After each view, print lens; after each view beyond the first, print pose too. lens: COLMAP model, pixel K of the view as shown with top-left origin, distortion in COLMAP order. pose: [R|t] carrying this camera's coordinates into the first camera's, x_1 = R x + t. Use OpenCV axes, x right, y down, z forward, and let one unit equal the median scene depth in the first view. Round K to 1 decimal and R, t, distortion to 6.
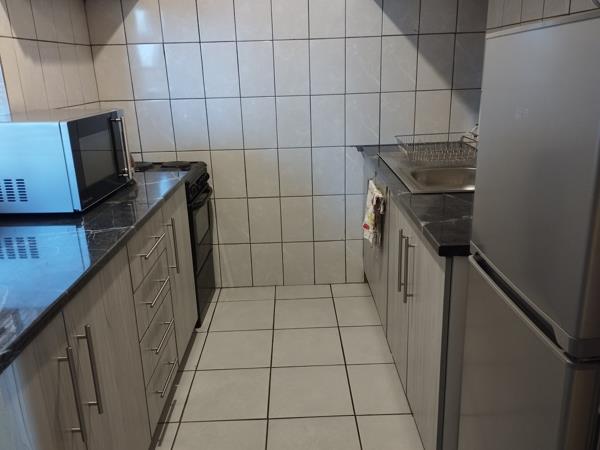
lens RADIAL K [[495.0, 0, 300.0], [0, 495.0, 225.0], [0, 0, 1]] dist [0.111413, -0.143392]
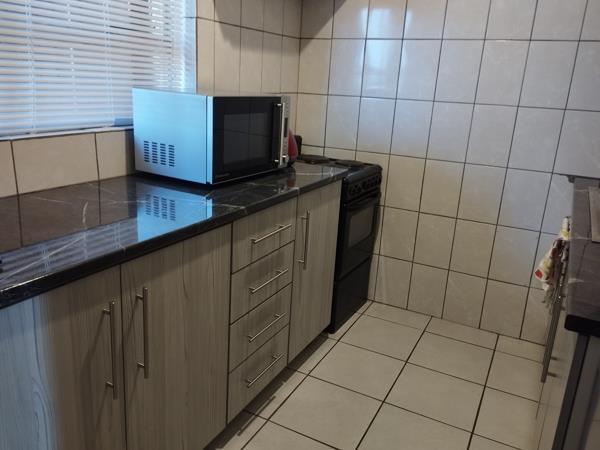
lens RADIAL K [[495.0, 0, 300.0], [0, 495.0, 225.0], [0, 0, 1]] dist [0.111413, -0.143392]
pose [[0.874552, 0.209210, -0.437481, 0.123922], [-0.220802, 0.975002, 0.024863, -0.007445], [0.431747, 0.074853, 0.898884, 0.108193]]
